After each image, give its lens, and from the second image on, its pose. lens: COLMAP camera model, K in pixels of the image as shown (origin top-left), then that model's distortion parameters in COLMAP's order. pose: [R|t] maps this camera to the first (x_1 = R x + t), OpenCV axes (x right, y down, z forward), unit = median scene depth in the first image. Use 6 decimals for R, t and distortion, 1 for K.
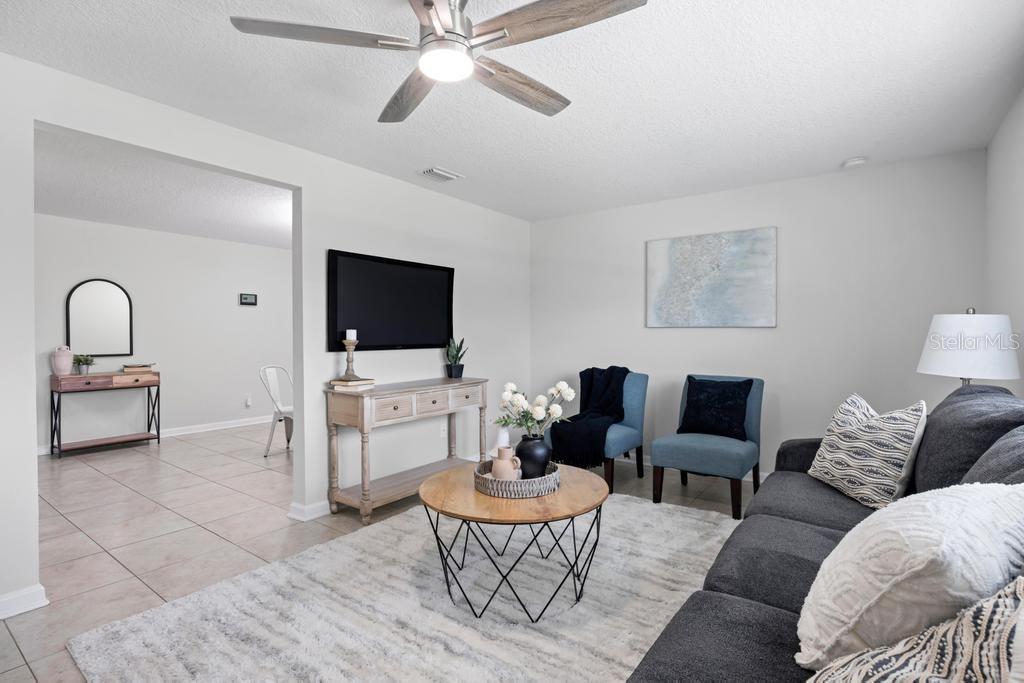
lens RADIAL K [[489.8, 0, 507.9], [0, 489.8, 338.8], [0, 0, 1]] dist [-0.015549, 0.000383]
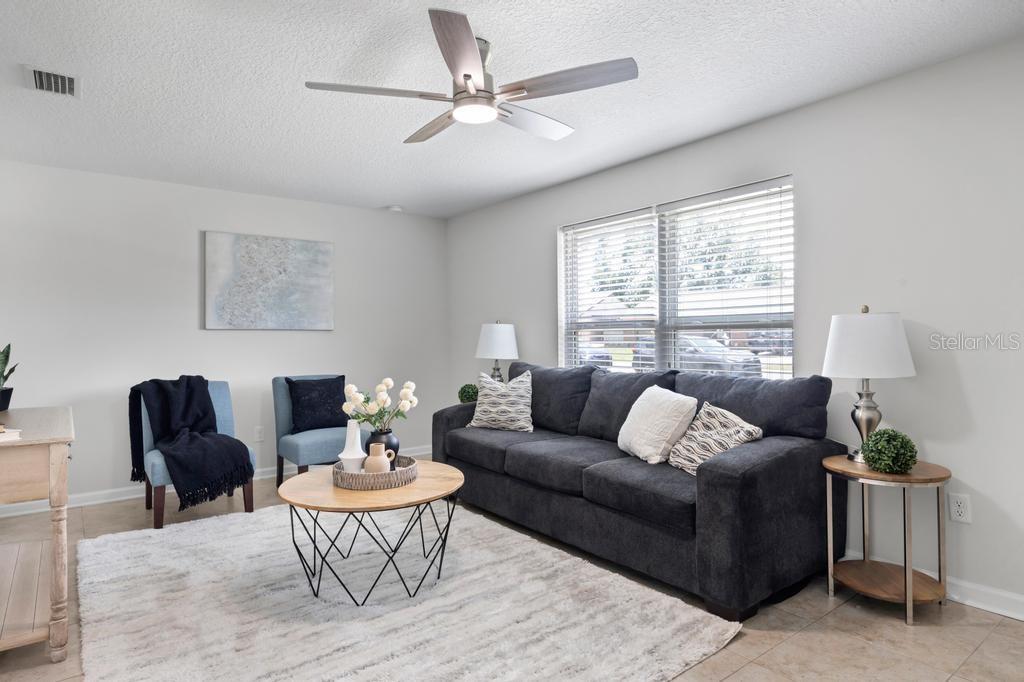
lens RADIAL K [[568.3, 0, 509.3], [0, 568.3, 341.3], [0, 0, 1]] dist [0.003497, 0.000584]
pose [[0.281346, -0.008160, 0.959572, -0.593826], [0.015751, 0.999868, 0.003885, 0.003016], [-0.959477, 0.014022, 0.281438, 0.214562]]
